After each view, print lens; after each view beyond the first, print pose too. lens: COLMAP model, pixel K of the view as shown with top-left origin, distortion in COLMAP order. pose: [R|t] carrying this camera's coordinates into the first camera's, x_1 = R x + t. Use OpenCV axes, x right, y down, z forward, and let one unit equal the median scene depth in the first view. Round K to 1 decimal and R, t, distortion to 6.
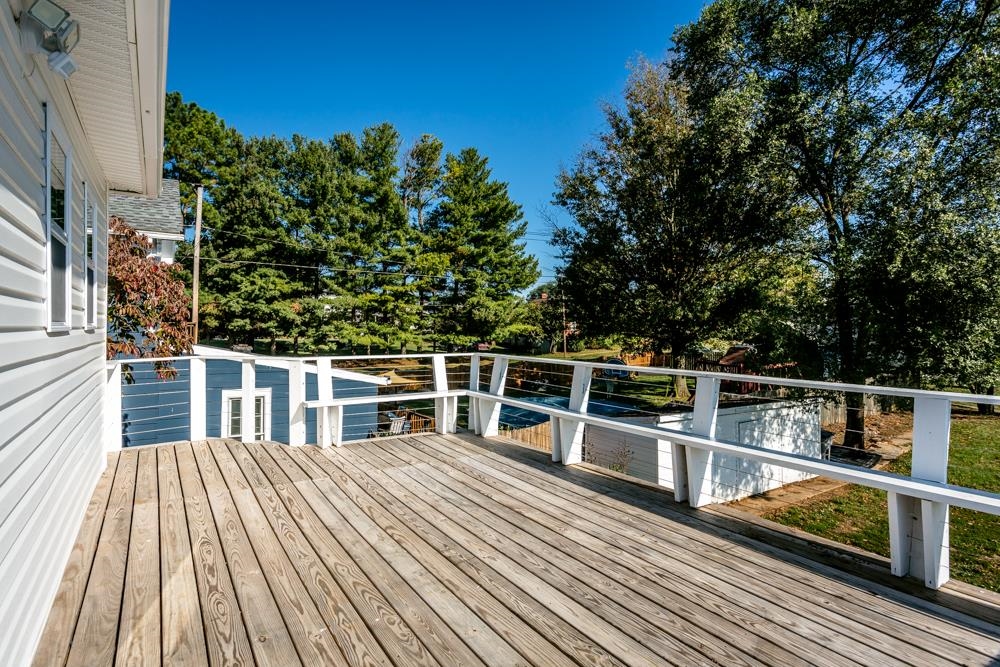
lens RADIAL K [[518.0, 0, 490.9], [0, 518.0, 329.3], [0, 0, 1]] dist [-0.002328, -0.000067]
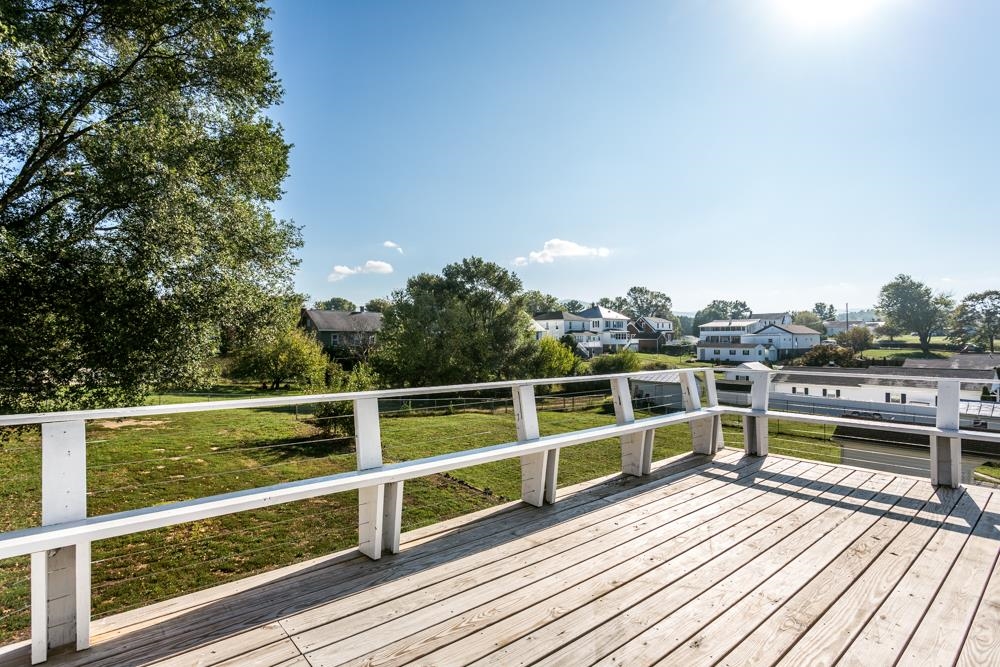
lens RADIAL K [[480.9, 0, 517.6], [0, 480.9, 328.7], [0, 0, 1]] dist [0.001733, -0.000025]
pose [[-0.160331, 0.044625, 0.986054, -0.564290], [0.002484, 0.998993, -0.044807, 0.031559], [-0.987060, -0.004734, -0.160280, 1.193651]]
